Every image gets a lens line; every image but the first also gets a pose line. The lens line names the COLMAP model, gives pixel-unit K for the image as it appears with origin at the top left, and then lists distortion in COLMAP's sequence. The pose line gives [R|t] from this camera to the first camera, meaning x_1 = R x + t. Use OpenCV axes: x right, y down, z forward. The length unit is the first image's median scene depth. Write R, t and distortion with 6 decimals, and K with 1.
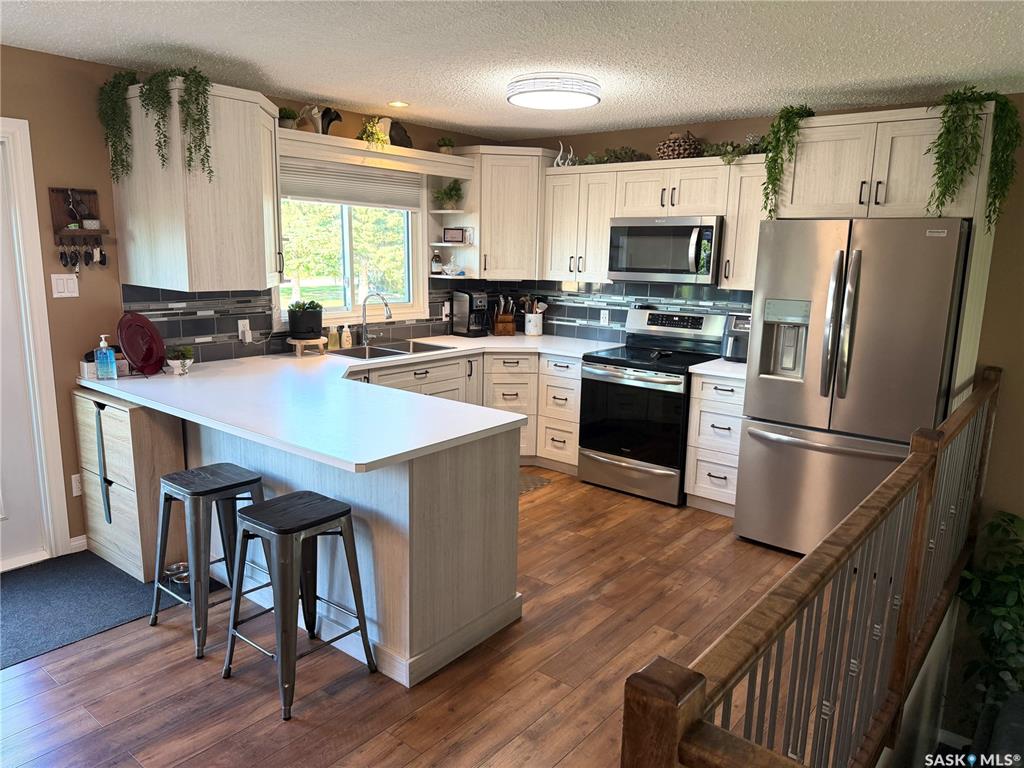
lens RADIAL K [[717.2, 0, 513.2], [0, 717.2, 387.6], [0, 0, 1]] dist [0.098048, -0.162366]
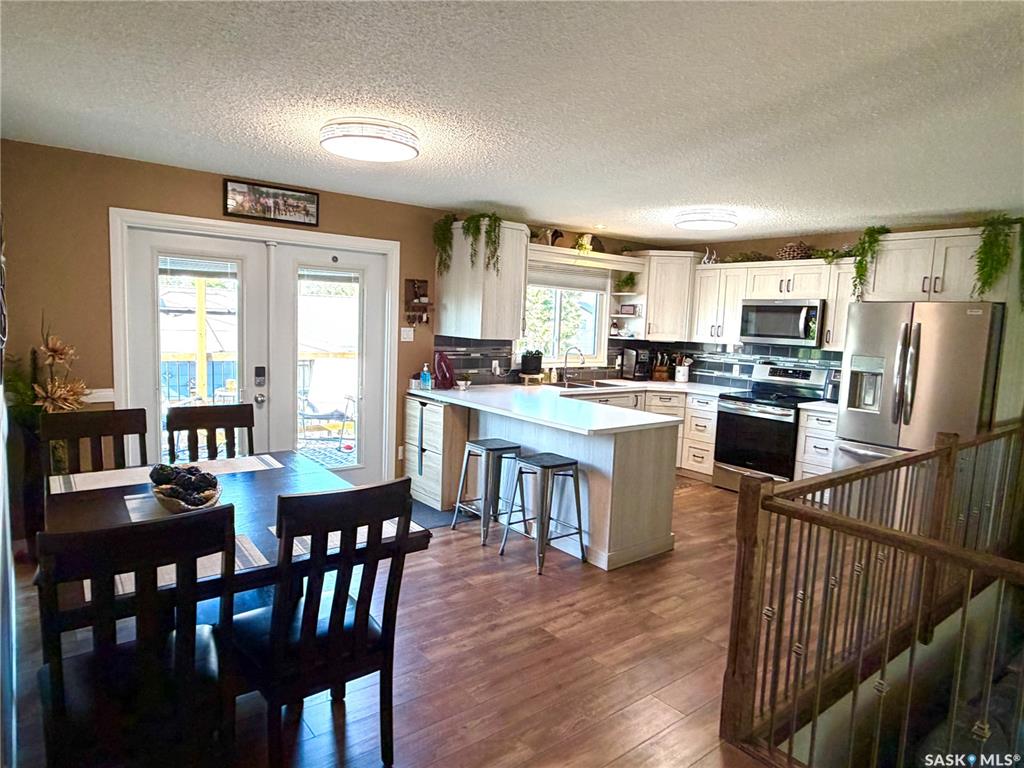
lens RADIAL K [[623.1, 0, 512.5], [0, 623.1, 387.1], [0, 0, 1]] dist [-0.003825, -0.001178]
pose [[0.975357, 0.041516, -0.216693, -0.036107], [-0.061123, 0.994540, -0.084579, 0.072989], [0.211998, 0.095739, 0.972569, -0.290881]]
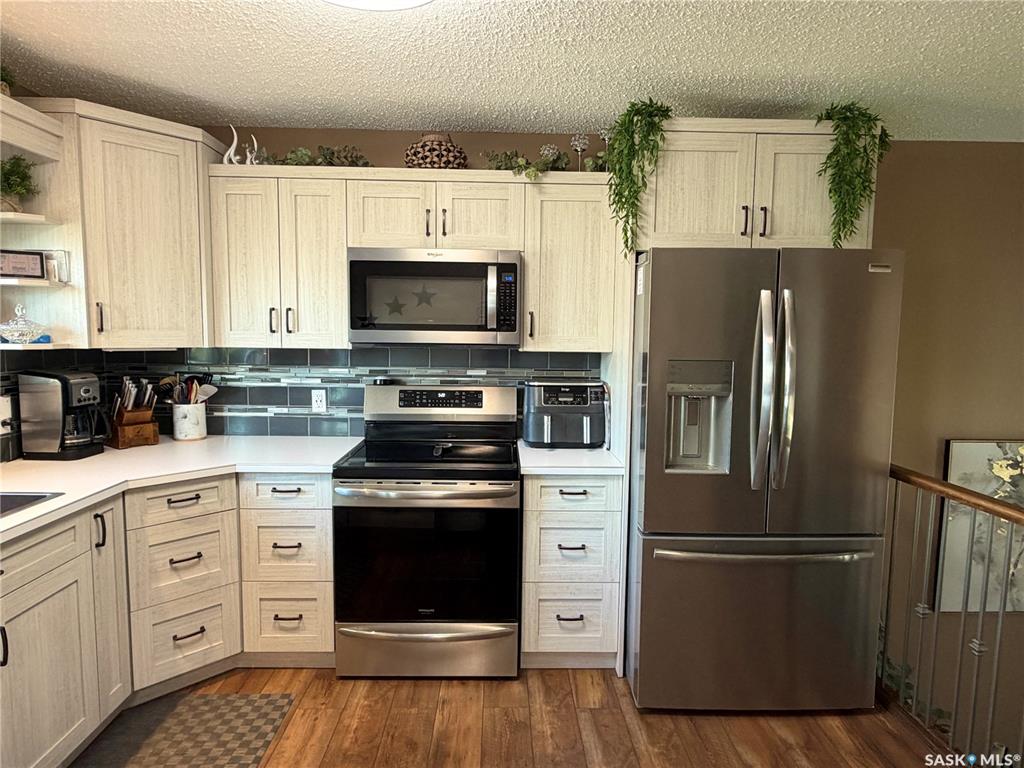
lens RADIAL K [[600.8, 0, 514.3], [0, 600.8, 387.7], [0, 0, 1]] dist [0.001219, -0.001911]
pose [[0.762508, -0.071320, 0.643036, -0.110357], [0.126930, 0.991081, -0.040592, -0.076877], [-0.634405, 0.112572, 0.764760, 0.550724]]
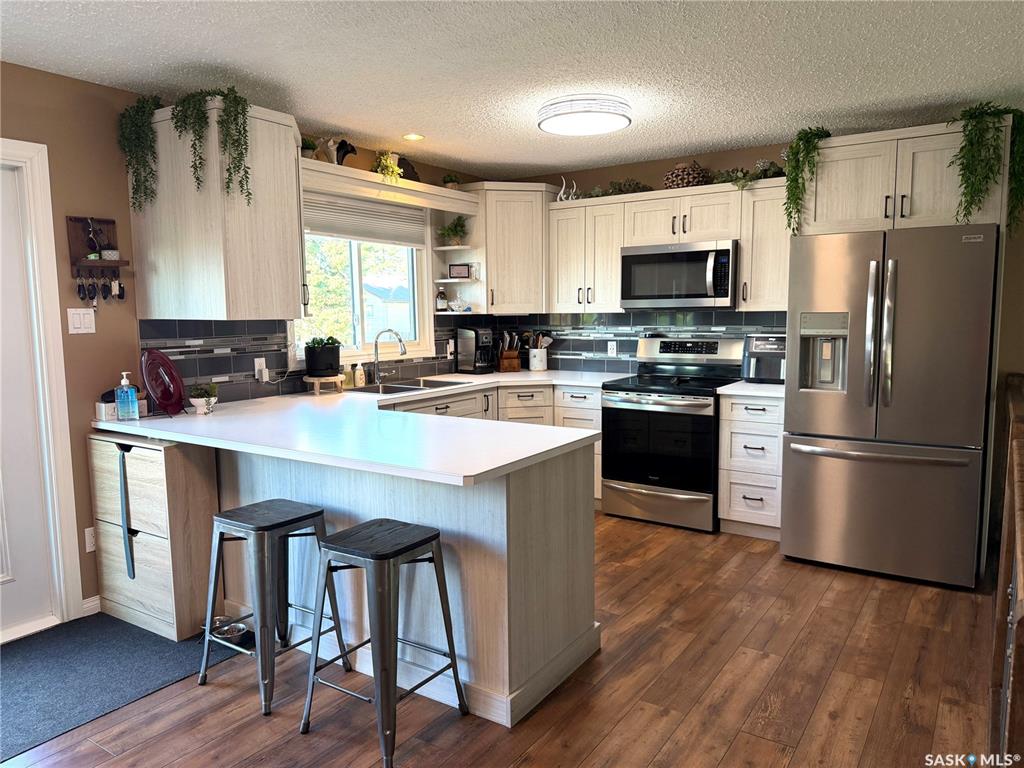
lens RADIAL K [[718.4, 0, 509.6], [0, 718.4, 390.2], [0, 0, 1]] dist [0.097759, -0.161409]
pose [[0.995737, -0.041830, 0.082210, -0.118491], [0.048239, 0.995818, -0.077585, 0.035864], [-0.078621, 0.081220, 0.993590, 0.031757]]
